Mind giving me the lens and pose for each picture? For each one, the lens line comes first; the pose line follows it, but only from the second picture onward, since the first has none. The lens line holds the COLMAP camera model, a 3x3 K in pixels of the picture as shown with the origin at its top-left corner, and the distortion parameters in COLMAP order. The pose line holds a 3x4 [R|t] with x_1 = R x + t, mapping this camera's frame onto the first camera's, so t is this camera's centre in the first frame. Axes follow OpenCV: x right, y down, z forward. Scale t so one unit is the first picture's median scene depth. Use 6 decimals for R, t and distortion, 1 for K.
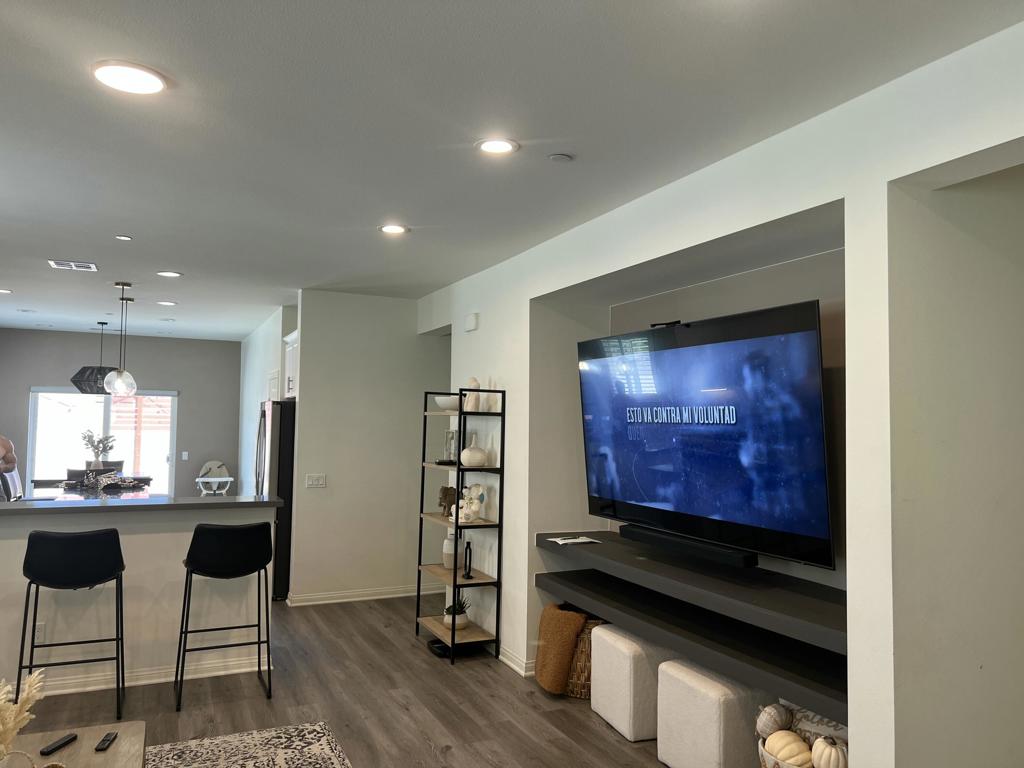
lens RADIAL K [[778.8, 0, 512.0], [0, 778.8, 384.0], [0, 0, 1]] dist [0.028937, -0.007662]
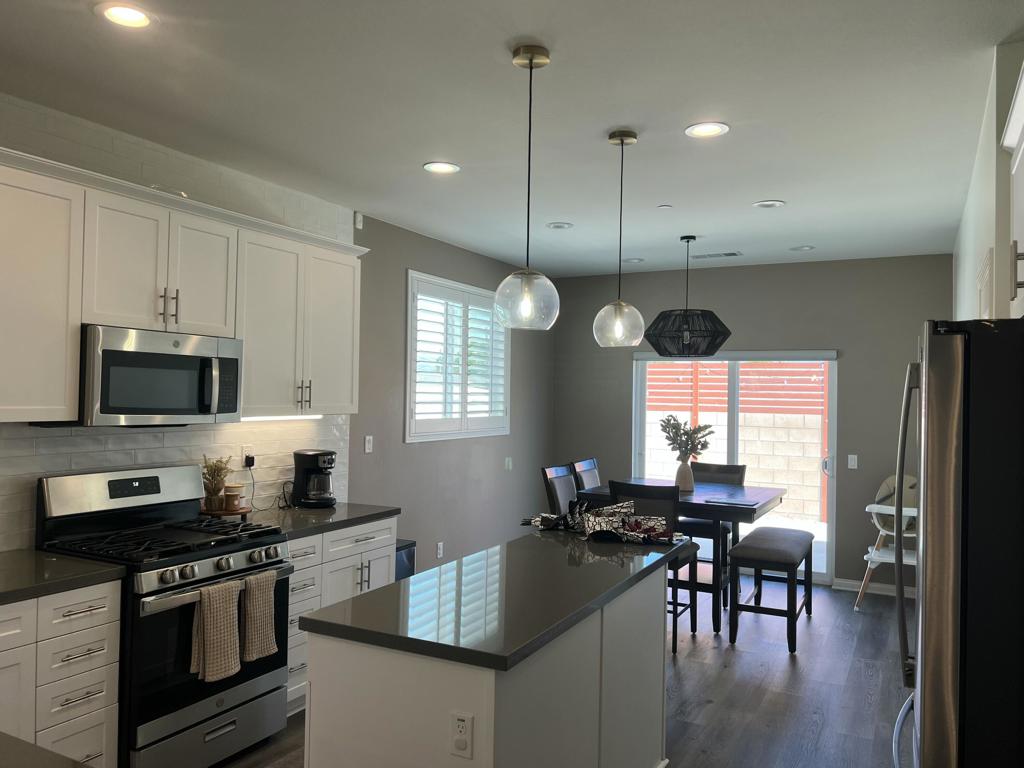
lens RADIAL K [[778.8, 0, 512.0], [0, 778.8, 384.0], [0, 0, 1]] dist [0.028937, -0.007662]
pose [[0.614610, -0.015141, -0.788686, -0.133694], [0.032309, 0.999460, 0.005990, 0.026245], [0.788169, -0.029163, 0.614767, 0.518039]]
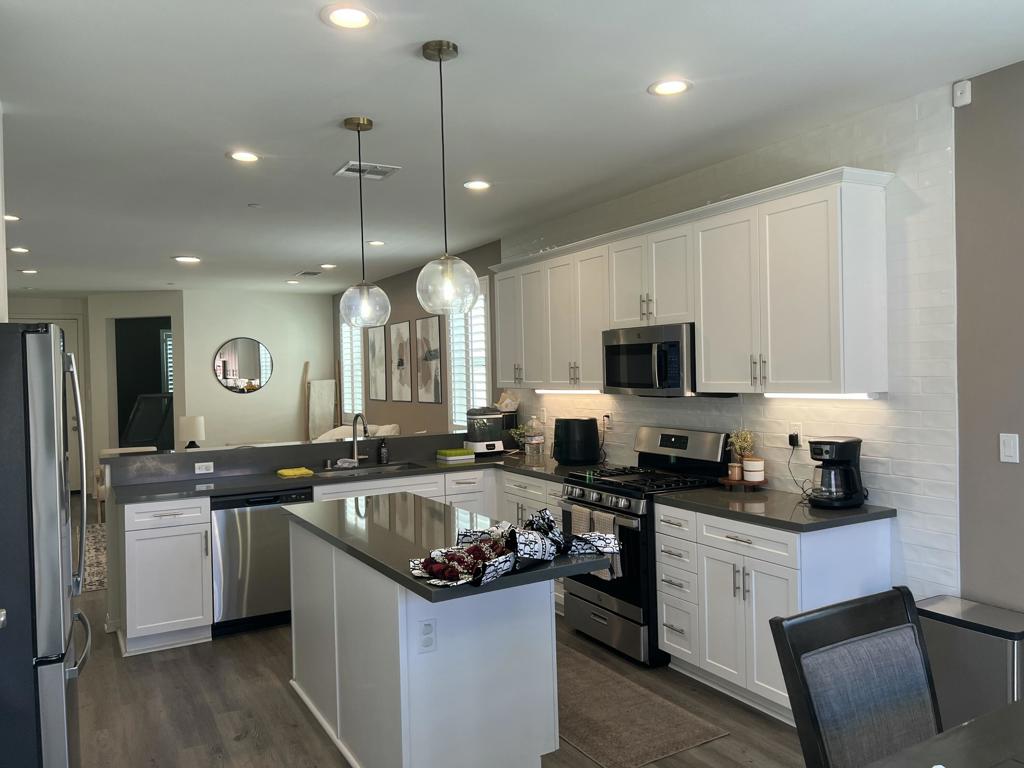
lens RADIAL K [[778.8, 0, 512.0], [0, 778.8, 384.0], [0, 0, 1]] dist [0.028937, -0.007662]
pose [[-0.996673, 0.012063, -0.080602, -0.656557], [0.014753, 0.999351, -0.032852, 0.073017], [0.080153, -0.033932, -0.996205, 1.665409]]
